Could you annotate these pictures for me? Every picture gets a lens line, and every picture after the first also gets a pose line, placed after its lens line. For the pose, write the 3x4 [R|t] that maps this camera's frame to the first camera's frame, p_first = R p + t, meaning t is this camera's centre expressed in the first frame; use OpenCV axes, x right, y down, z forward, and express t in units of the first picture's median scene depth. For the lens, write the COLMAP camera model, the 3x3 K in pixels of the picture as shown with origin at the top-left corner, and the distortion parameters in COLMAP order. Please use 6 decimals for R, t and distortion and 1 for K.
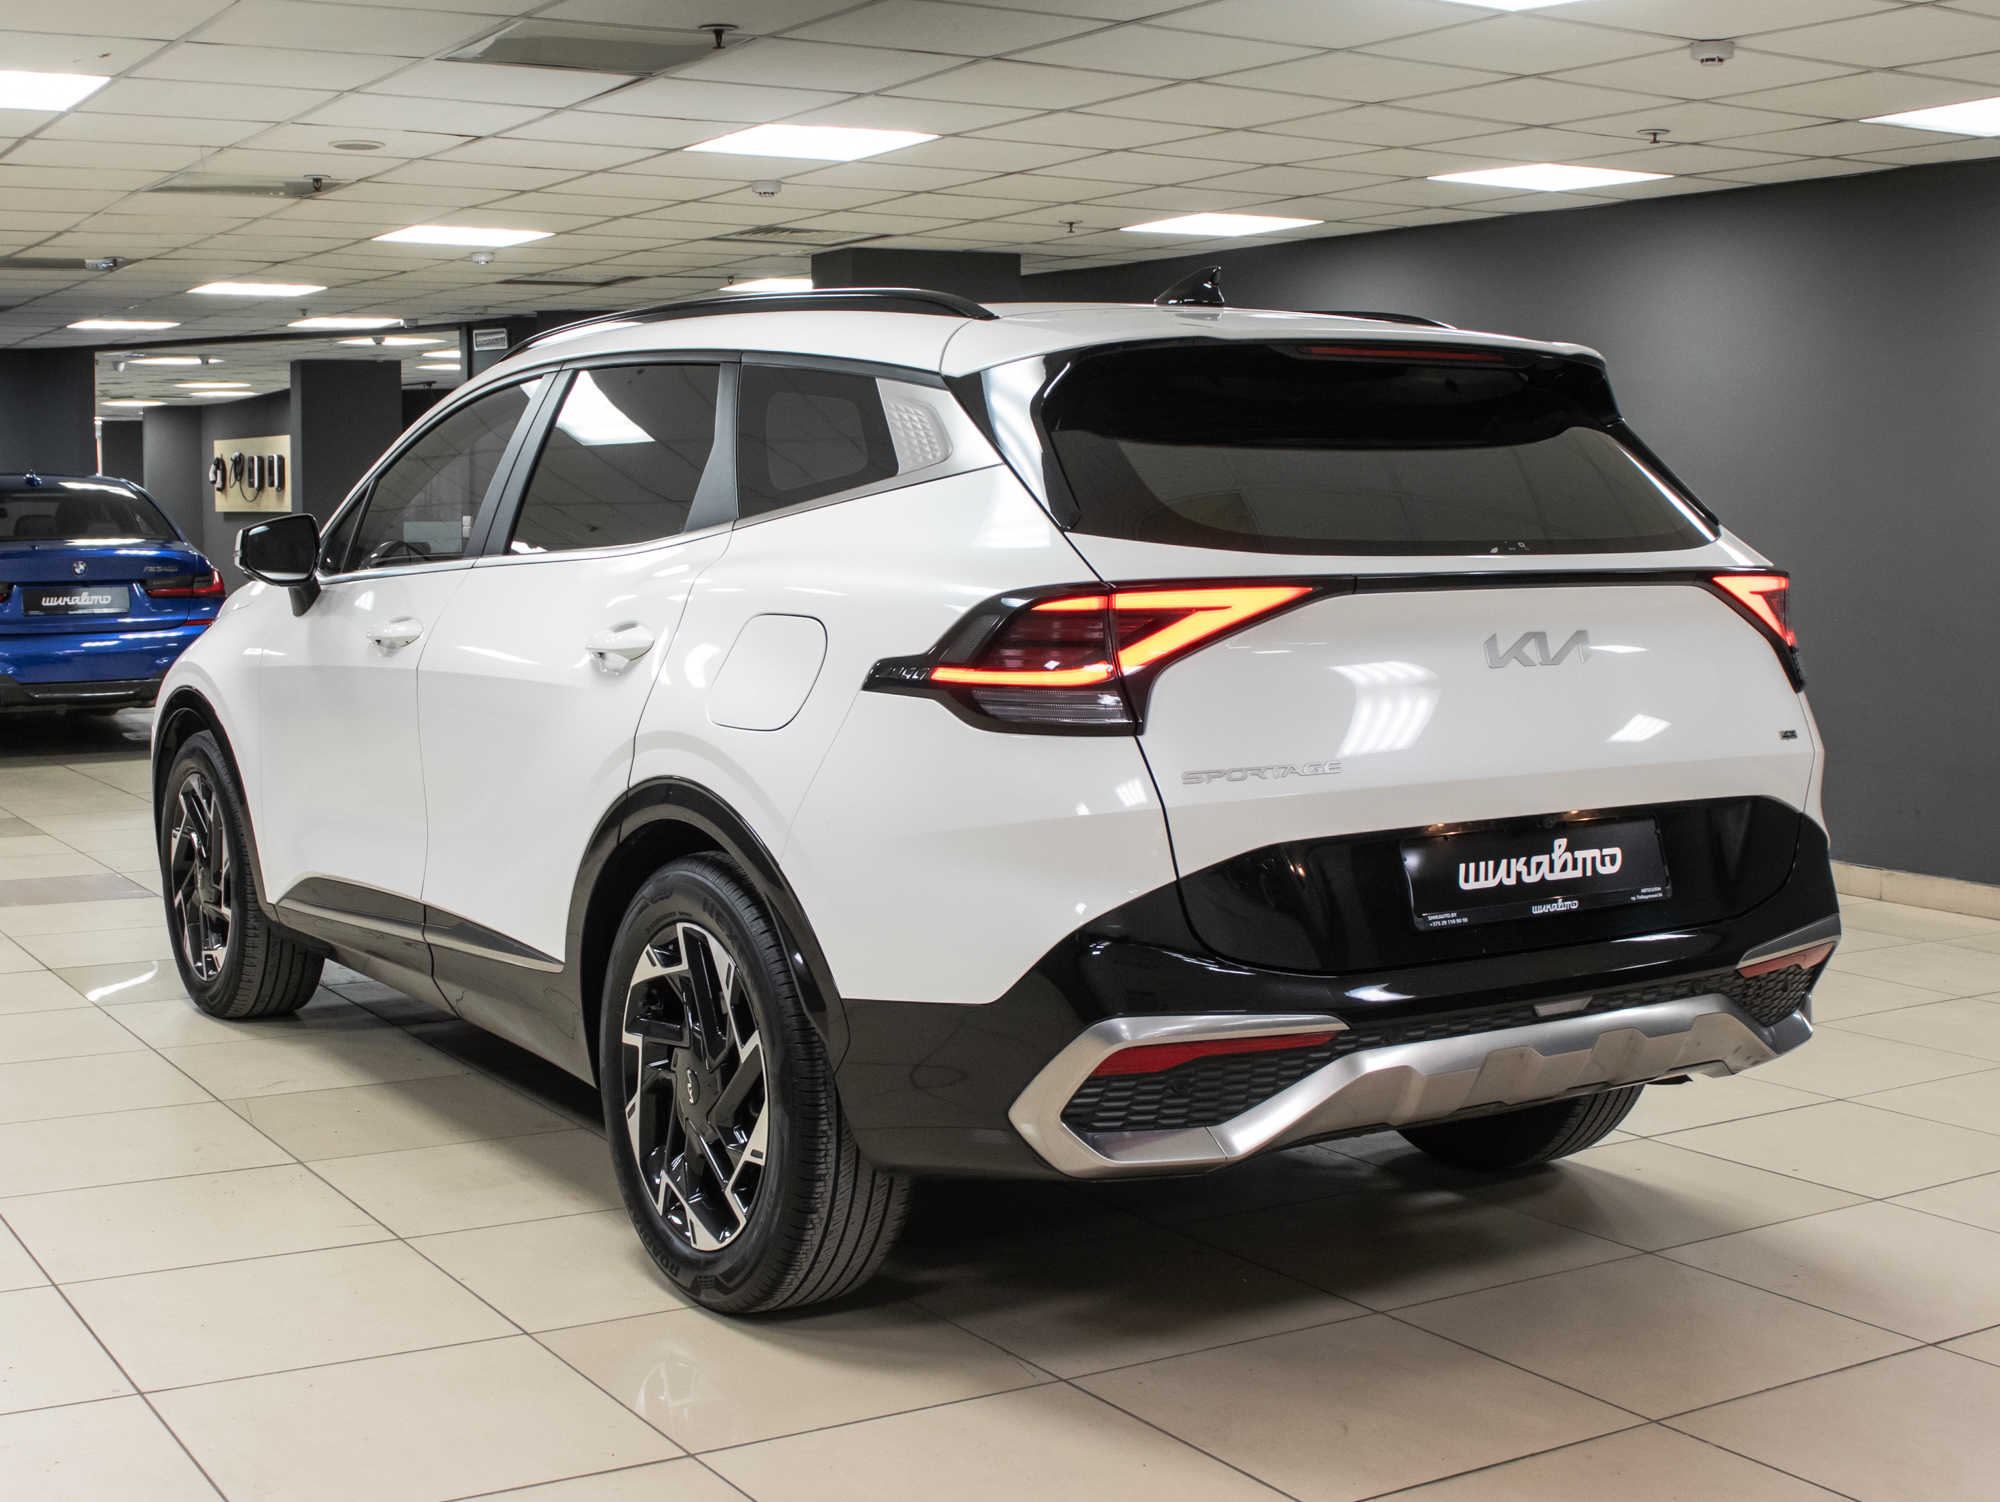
lens RADIAL K [[2656.6, 0, 1000.0], [0, 2656.6, 751.0], [0, 0, 1]] dist [-0.181887, 0.006603]
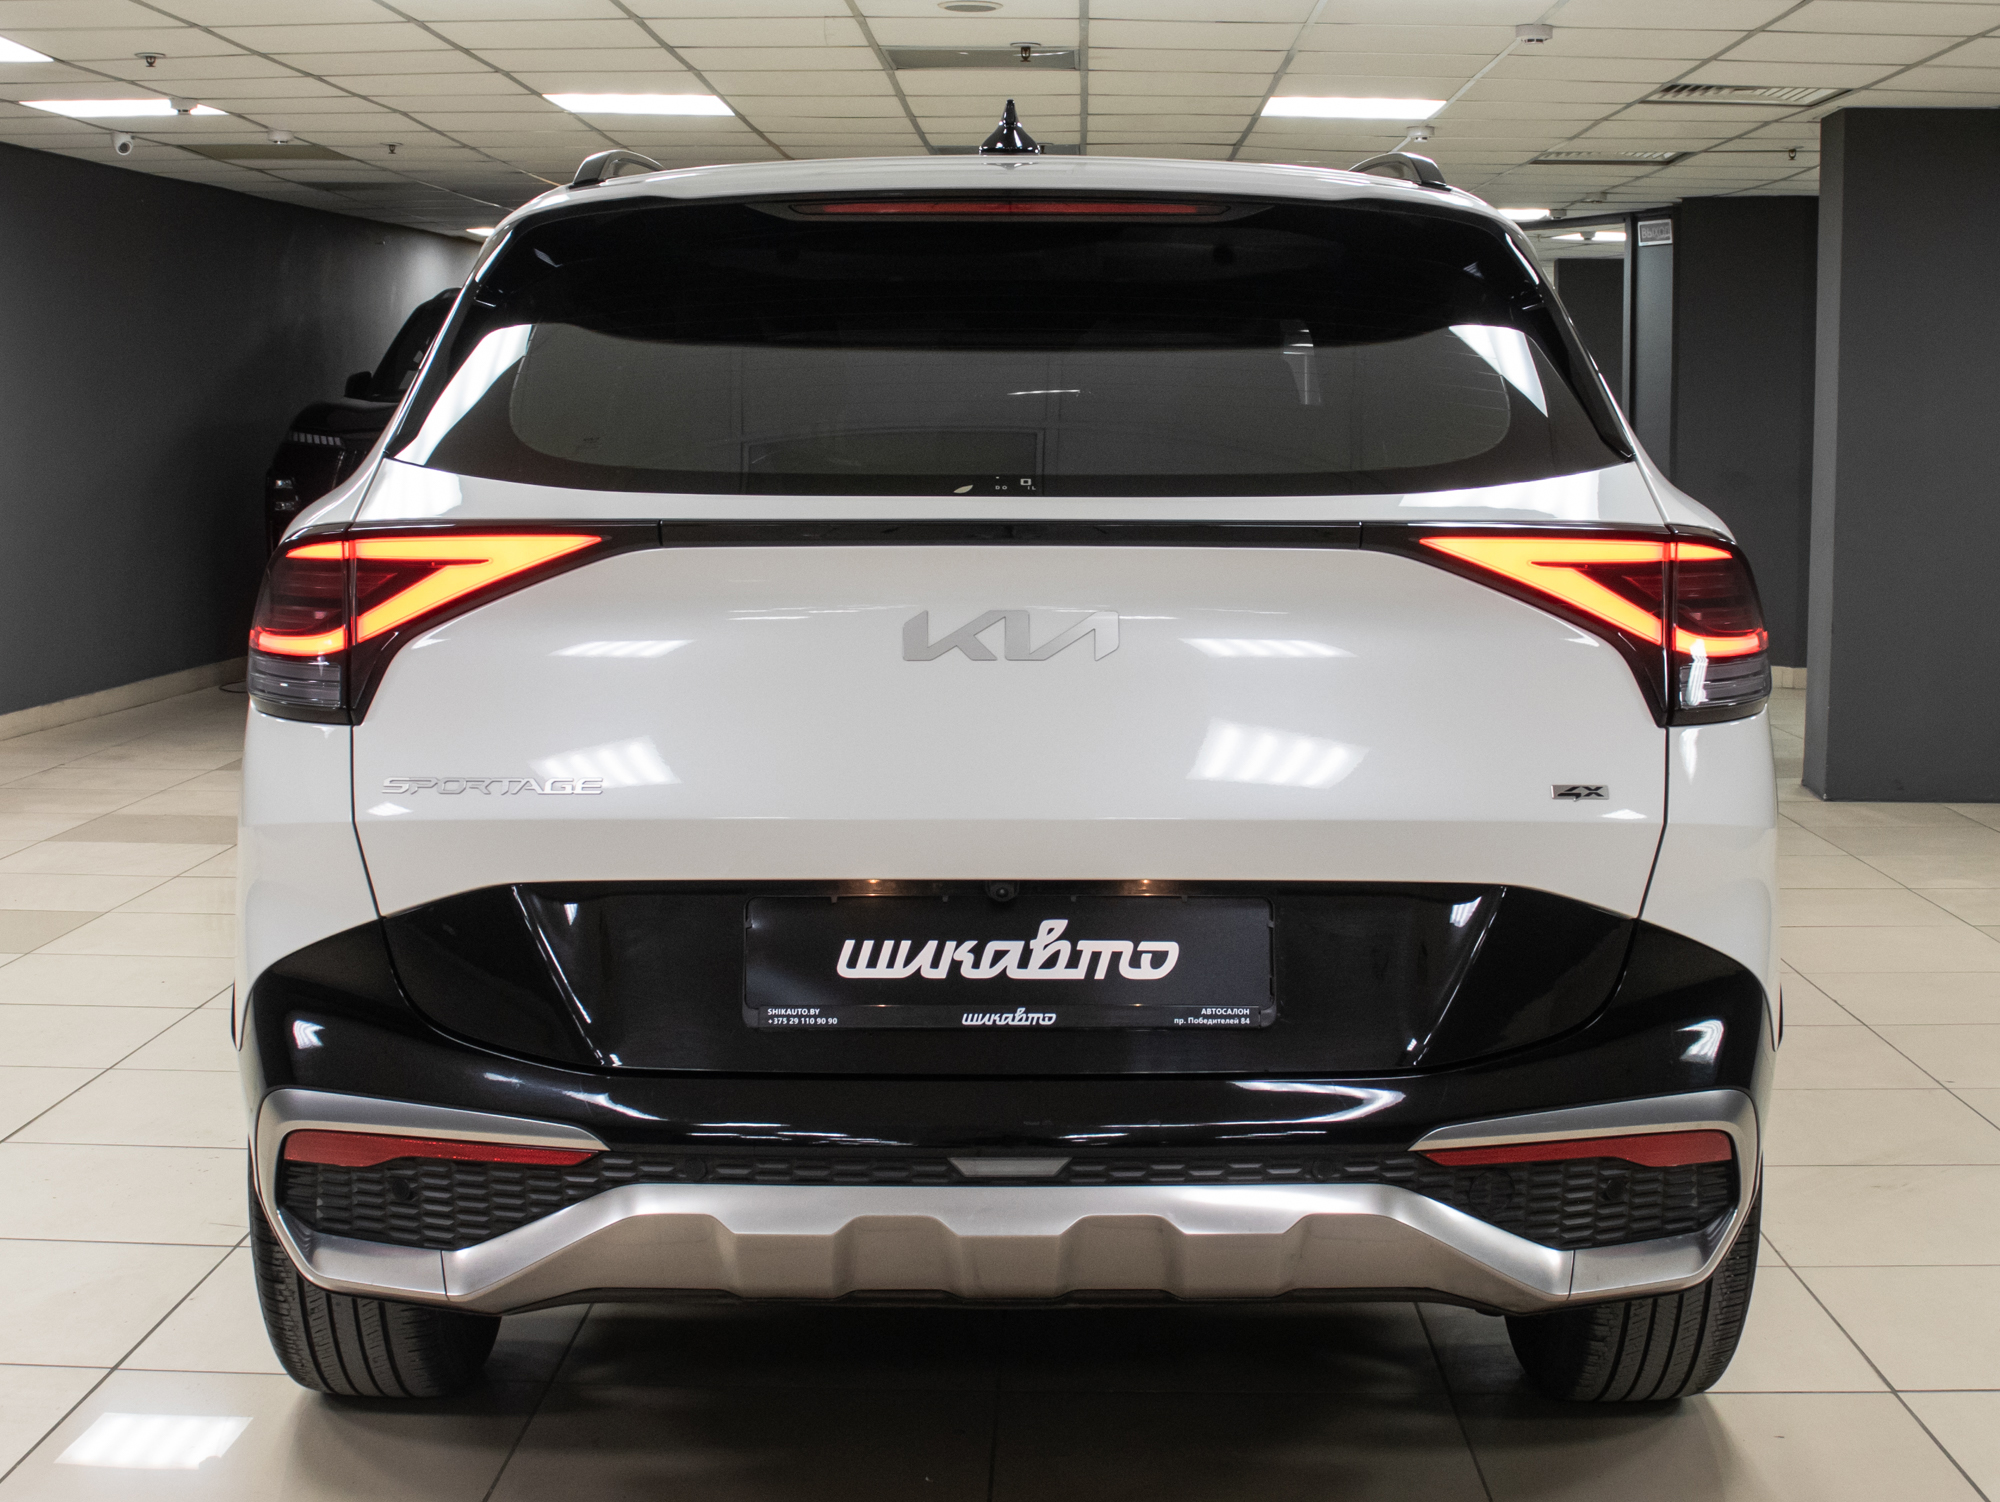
lens RADIAL K [[2836.9, 0, 1000.0], [0, 2836.9, 751.0], [0, 0, 1]] dist [-0.152004, 0.046378]
pose [[0.842210, 0.070542, -0.534516, 0.593554], [-0.057466, 0.997501, 0.041098, -0.039214], [0.536079, -0.003896, 0.844159, 0.385641]]
